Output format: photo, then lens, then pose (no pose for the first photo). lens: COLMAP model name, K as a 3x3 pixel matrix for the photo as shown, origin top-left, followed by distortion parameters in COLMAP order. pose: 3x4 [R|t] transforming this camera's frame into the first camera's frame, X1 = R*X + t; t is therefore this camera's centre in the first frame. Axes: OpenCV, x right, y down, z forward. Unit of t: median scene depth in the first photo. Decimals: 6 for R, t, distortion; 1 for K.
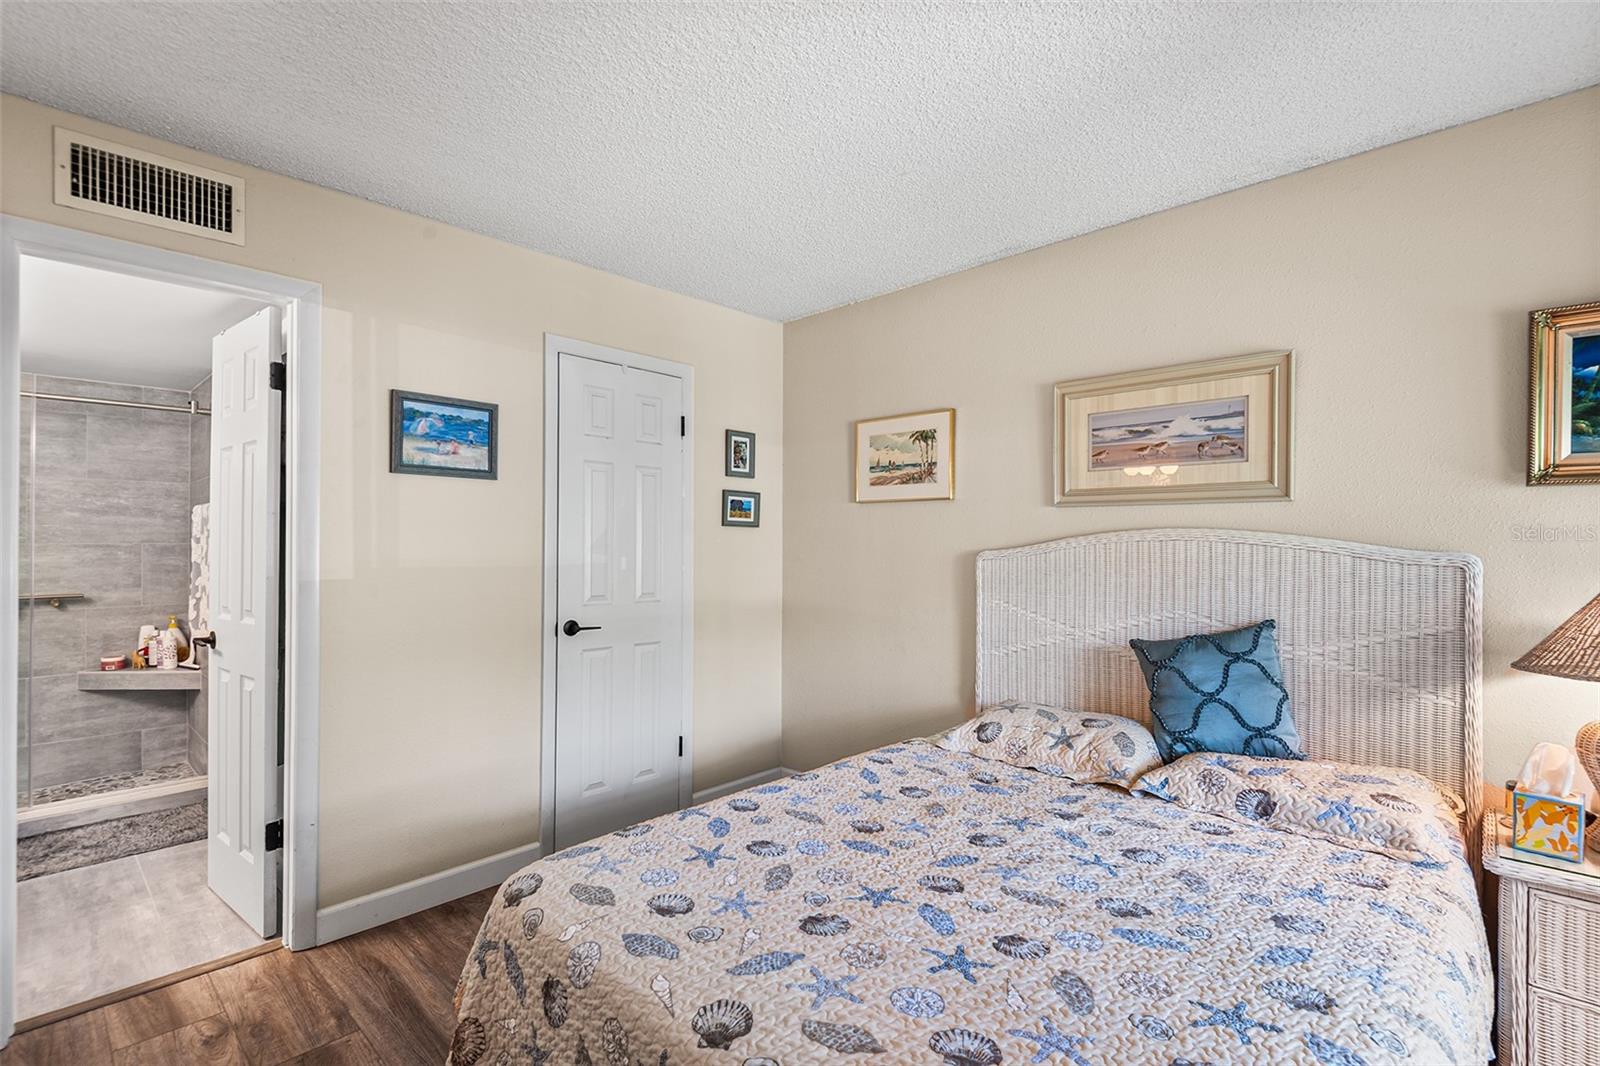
lens RADIAL K [[735.3, 0, 804.9], [0, 735.3, 540.5], [0, 0, 1]] dist [0.031454, -0.019160]
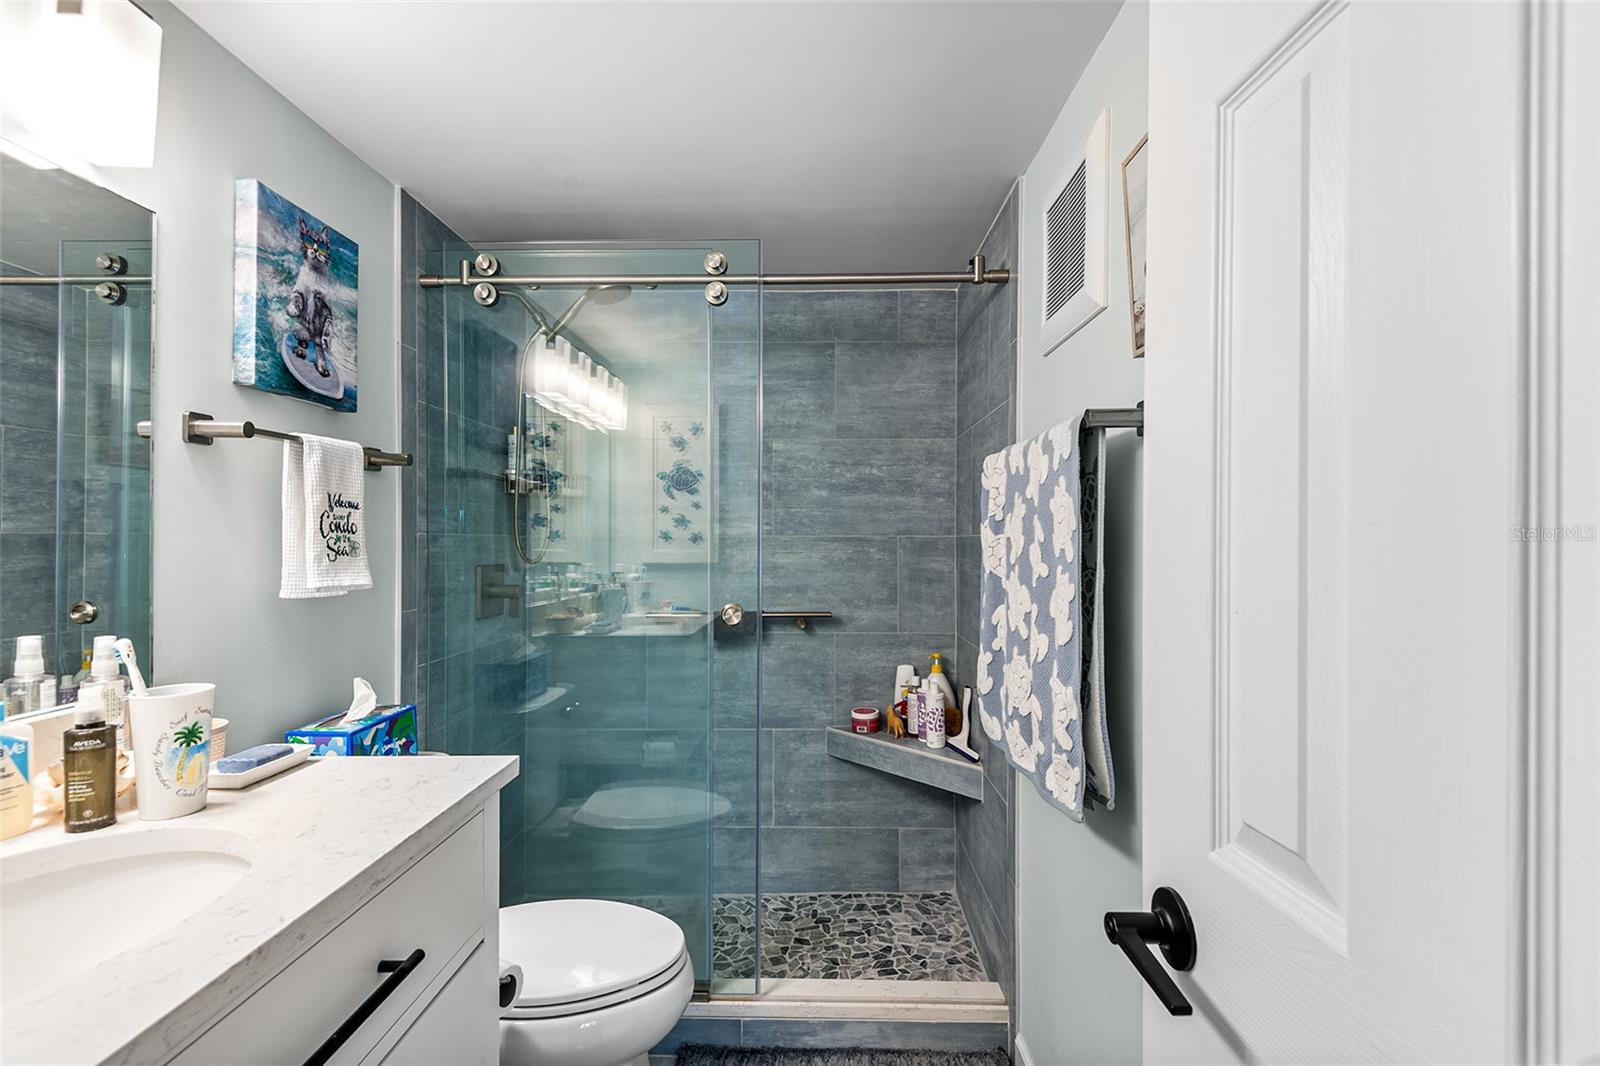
lens RADIAL K [[735.3, 0, 804.9], [0, 735.3, 540.5], [0, 0, 1]] dist [0.031454, -0.019160]
pose [[0.670287, 0.000397, -0.742102, -0.486249], [0.003372, 0.999988, 0.003581, 0.005442], [0.742094, -0.004902, 0.670278, 0.529528]]
